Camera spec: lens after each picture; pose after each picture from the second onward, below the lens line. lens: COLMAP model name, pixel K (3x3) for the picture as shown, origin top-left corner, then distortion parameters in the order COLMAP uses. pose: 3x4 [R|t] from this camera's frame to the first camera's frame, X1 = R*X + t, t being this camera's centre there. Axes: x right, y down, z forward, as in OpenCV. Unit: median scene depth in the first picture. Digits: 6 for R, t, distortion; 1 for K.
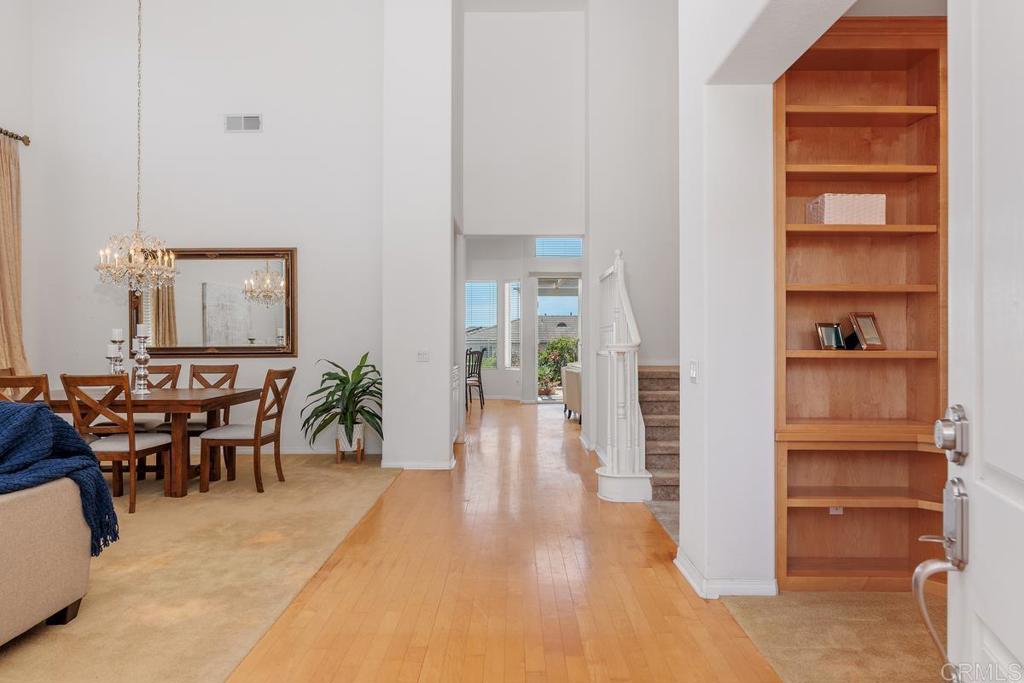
lens RADIAL K [[600.1, 0, 511.8], [0, 600.1, 338.8], [0, 0, 1]] dist [-0.005925, 0.001032]
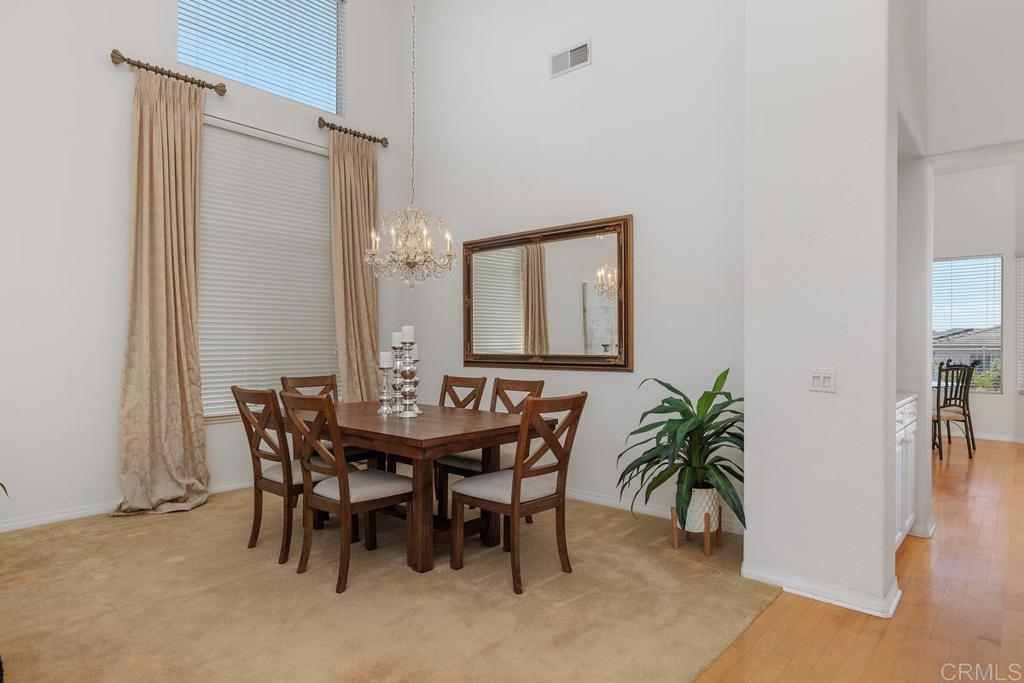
lens RADIAL K [[600.1, 0, 512.7], [0, 600.1, 339.2], [0, 0, 1]] dist [-0.005925, 0.001032]
pose [[0.761115, -0.002614, -0.648611, -0.015428], [-0.003941, 0.999955, -0.008655, -0.000909], [0.648605, 0.009143, 0.761071, 0.405962]]
